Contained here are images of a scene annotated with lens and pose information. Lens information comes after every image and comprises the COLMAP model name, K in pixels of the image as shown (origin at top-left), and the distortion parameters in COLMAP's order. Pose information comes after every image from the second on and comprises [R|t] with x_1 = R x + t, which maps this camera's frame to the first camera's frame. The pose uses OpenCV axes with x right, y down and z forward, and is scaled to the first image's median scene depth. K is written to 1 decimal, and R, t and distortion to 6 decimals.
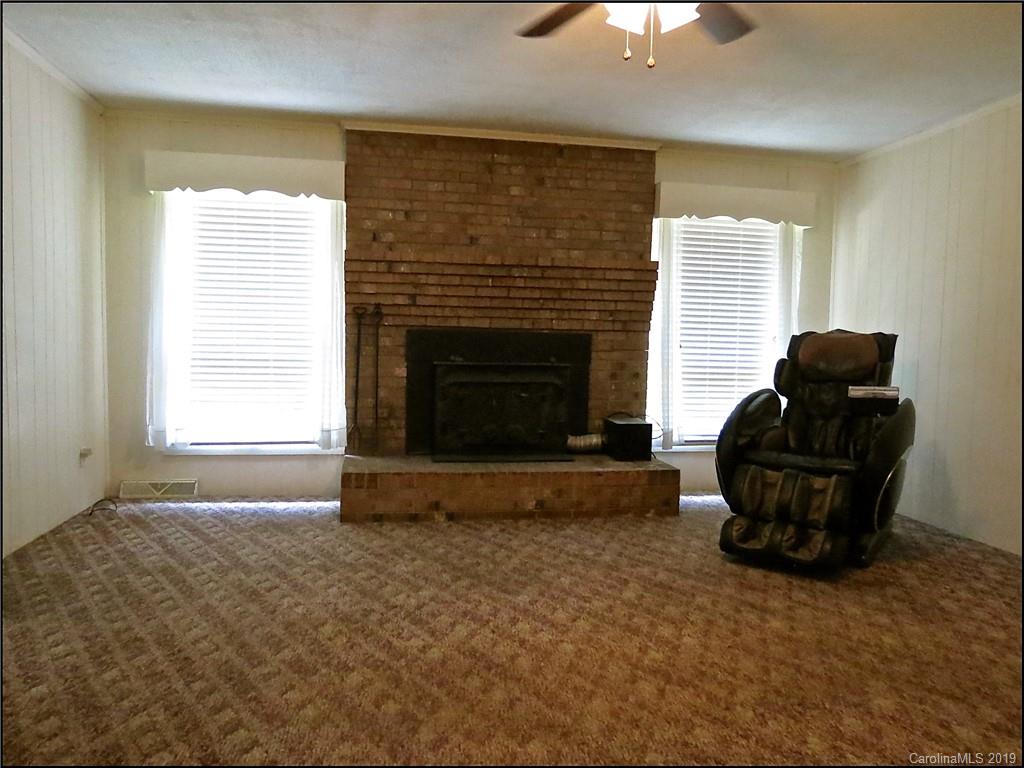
lens RADIAL K [[718.6, 0, 512.0], [0, 718.6, 384.0], [0, 0, 1]] dist [-0.045174, -0.002038]
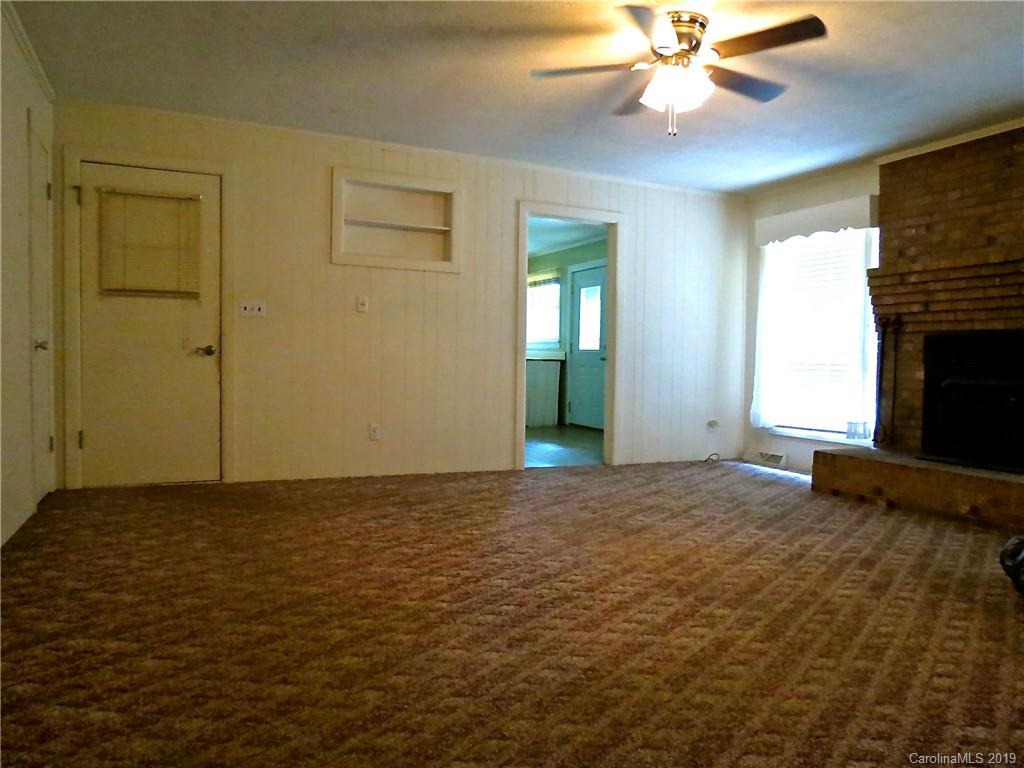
lens RADIAL K [[736.5, 0, 512.0], [0, 736.5, 384.0], [0, 0, 1]] dist [-0.039004, -0.000850]
pose [[0.252936, 0.013226, -0.967393, 0.753362], [-0.070727, 0.997484, -0.004855, 0.045395], [0.964894, 0.069649, 0.253235, 0.145473]]
